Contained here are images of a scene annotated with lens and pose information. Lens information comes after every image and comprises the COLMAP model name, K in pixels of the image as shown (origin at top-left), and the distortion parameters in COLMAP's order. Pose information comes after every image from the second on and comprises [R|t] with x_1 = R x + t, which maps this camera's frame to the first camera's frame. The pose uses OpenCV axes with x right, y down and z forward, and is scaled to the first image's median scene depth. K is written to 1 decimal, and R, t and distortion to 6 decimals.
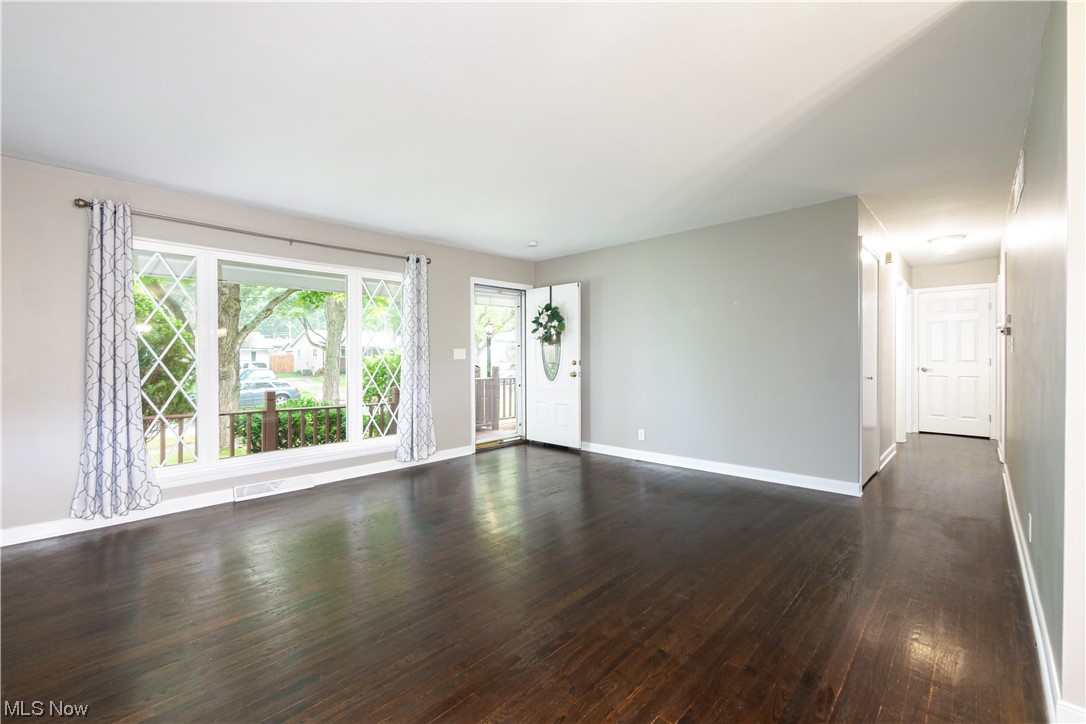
lens RADIAL K [[461.3, 0, 544.6], [0, 461.3, 358.3], [0, 0, 1]] dist [-0.002719, -0.000369]
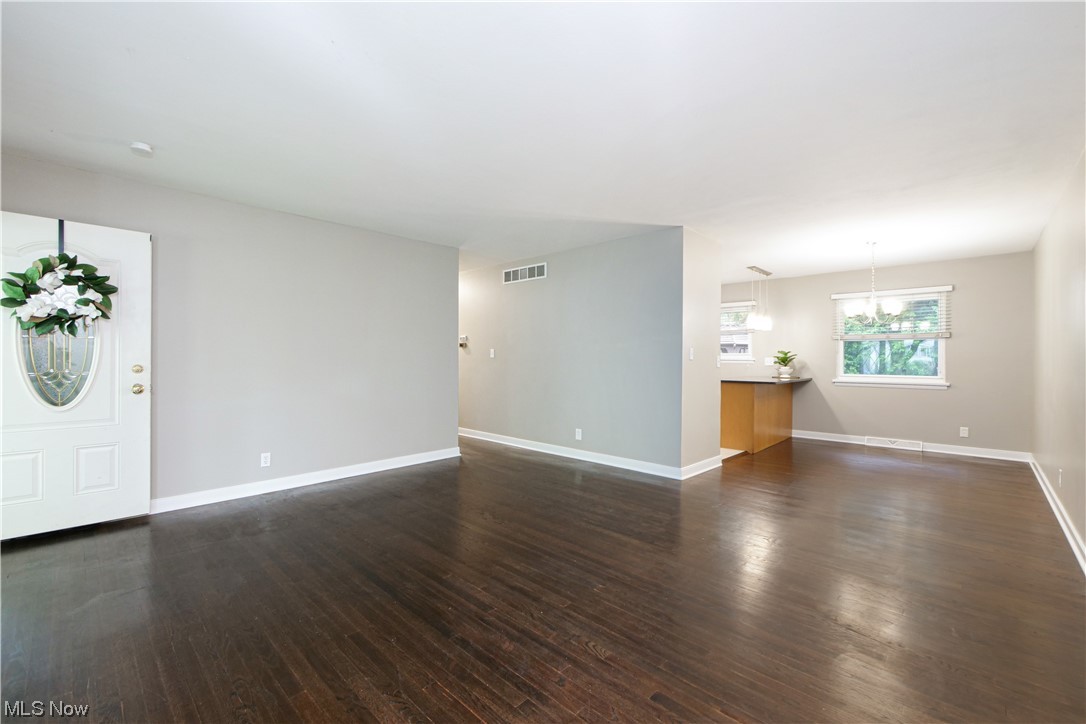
lens RADIAL K [[450.3, 0, 545.5], [0, 450.3, 358.2], [0, 0, 1]] dist [0.000054, 0.000118]
pose [[-0.001464, 0.003084, 0.999994, -0.504290], [0.001003, 0.999995, -0.003082, -0.001797], [-0.999998, 0.000998, -0.001467, 0.490505]]
